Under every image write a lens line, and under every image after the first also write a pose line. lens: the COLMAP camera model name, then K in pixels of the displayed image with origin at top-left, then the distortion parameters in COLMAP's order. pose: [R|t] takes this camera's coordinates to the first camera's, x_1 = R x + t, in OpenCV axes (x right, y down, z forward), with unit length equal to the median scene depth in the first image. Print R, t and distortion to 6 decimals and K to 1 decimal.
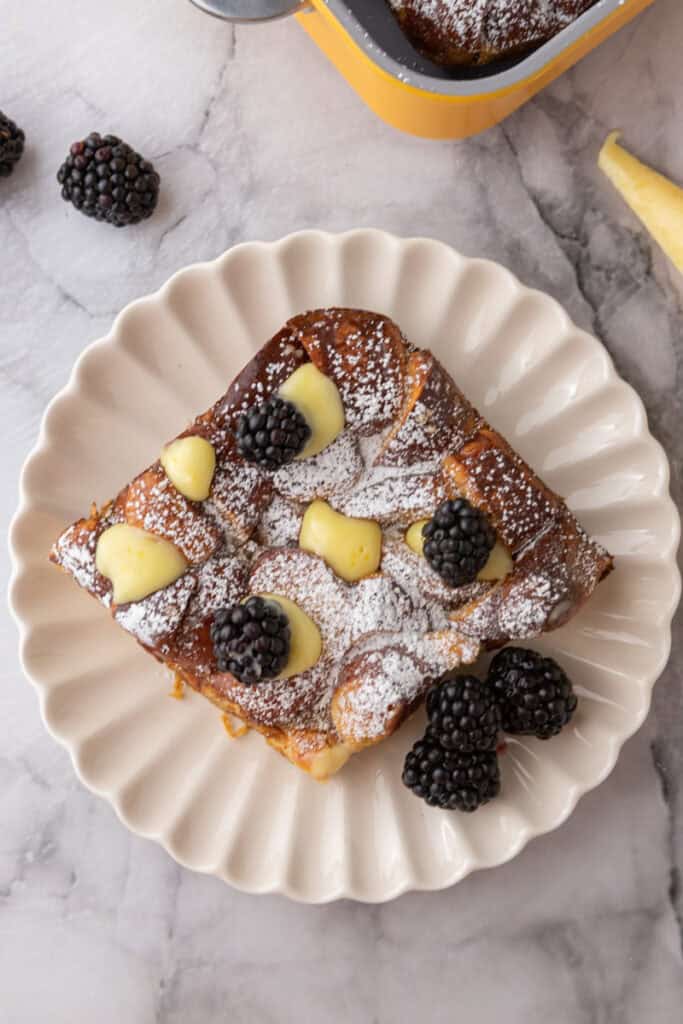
lens RADIAL K [[1292.1, 0, 310.4], [0, 1292.1, 509.9], [0, 0, 1]] dist [-0.018165, -0.031468]
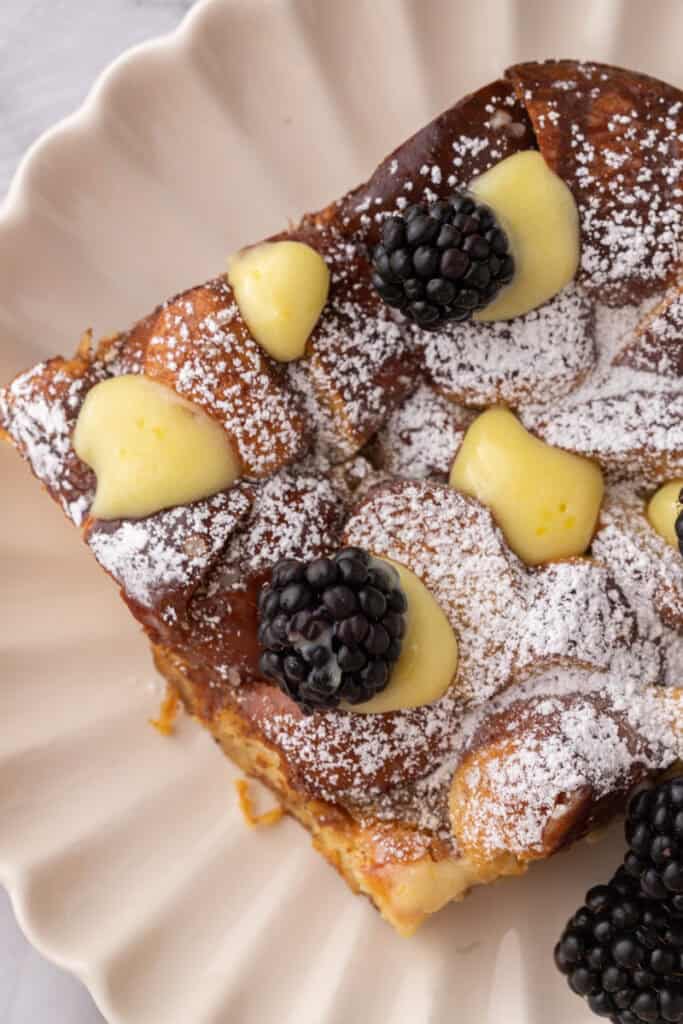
lens RADIAL K [[3220.1, 0, 341.5], [0, 3220.1, 512.0], [0, 0, 1]] dist [-0.056252, -0.599873]
pose [[0.980972, 0.192341, -0.026438, -0.014857], [-0.193548, 0.979535, -0.055230, 0.124158], [0.015274, 0.059296, 0.998124, -0.334698]]
